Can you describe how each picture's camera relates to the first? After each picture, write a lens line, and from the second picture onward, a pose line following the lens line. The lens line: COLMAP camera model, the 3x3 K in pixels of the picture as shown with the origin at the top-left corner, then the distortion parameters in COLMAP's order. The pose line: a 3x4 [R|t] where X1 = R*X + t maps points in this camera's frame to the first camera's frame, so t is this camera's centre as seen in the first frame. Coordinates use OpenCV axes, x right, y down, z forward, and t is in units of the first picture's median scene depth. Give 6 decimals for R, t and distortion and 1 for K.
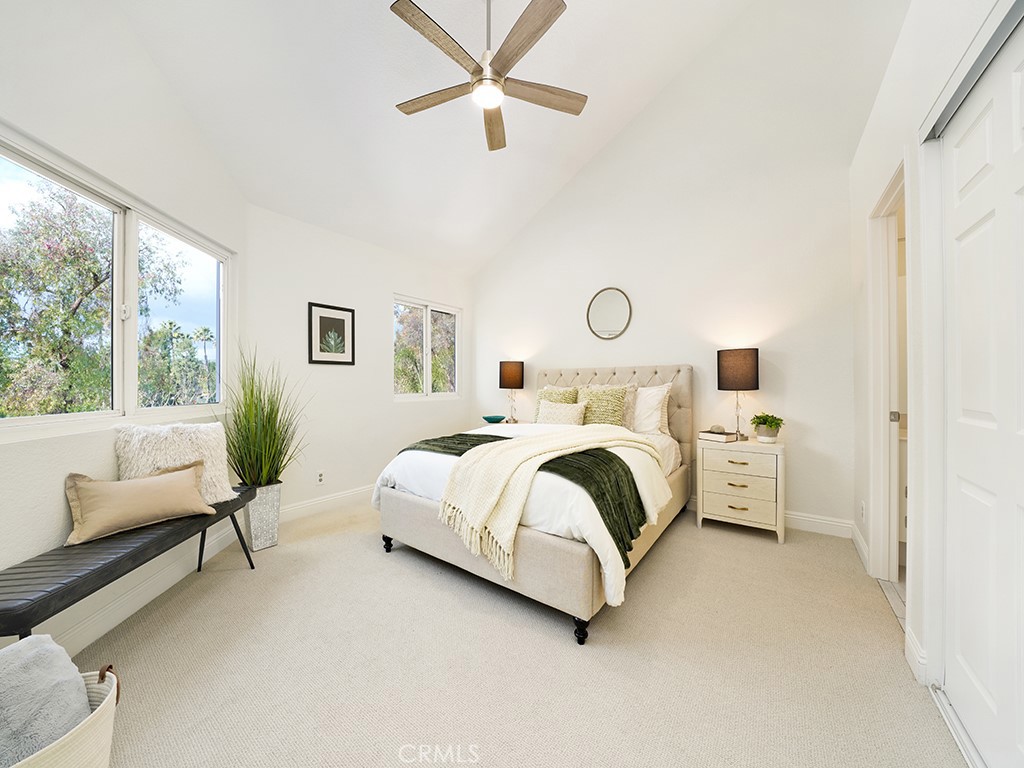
lens RADIAL K [[358.0, 0, 511.0], [0, 358.0, 382.9], [0, 0, 1]] dist [-0.026427, 0.002320]
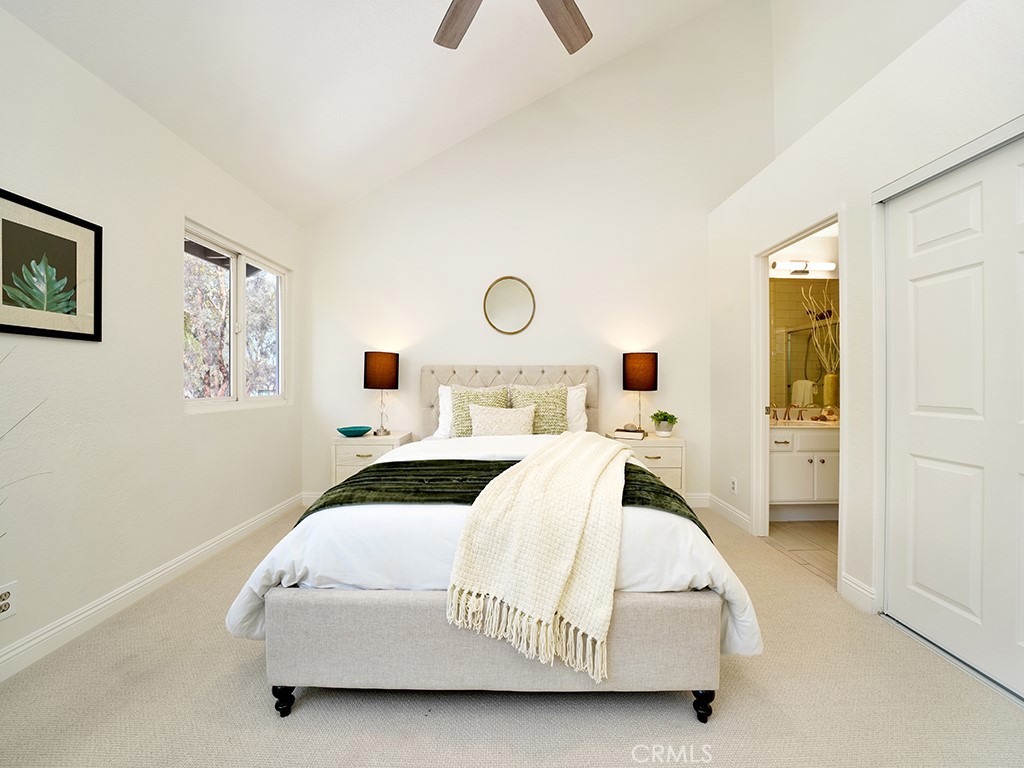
lens RADIAL K [[358.0, 0, 512.9], [0, 358.0, 383.1], [0, 0, 1]] dist [-0.026427, 0.002320]
pose [[0.803291, 0.006248, 0.595554, -0.293331], [-0.008972, 0.999958, 0.001610, 0.000109], [-0.595520, -0.006637, 0.803313, 0.315858]]
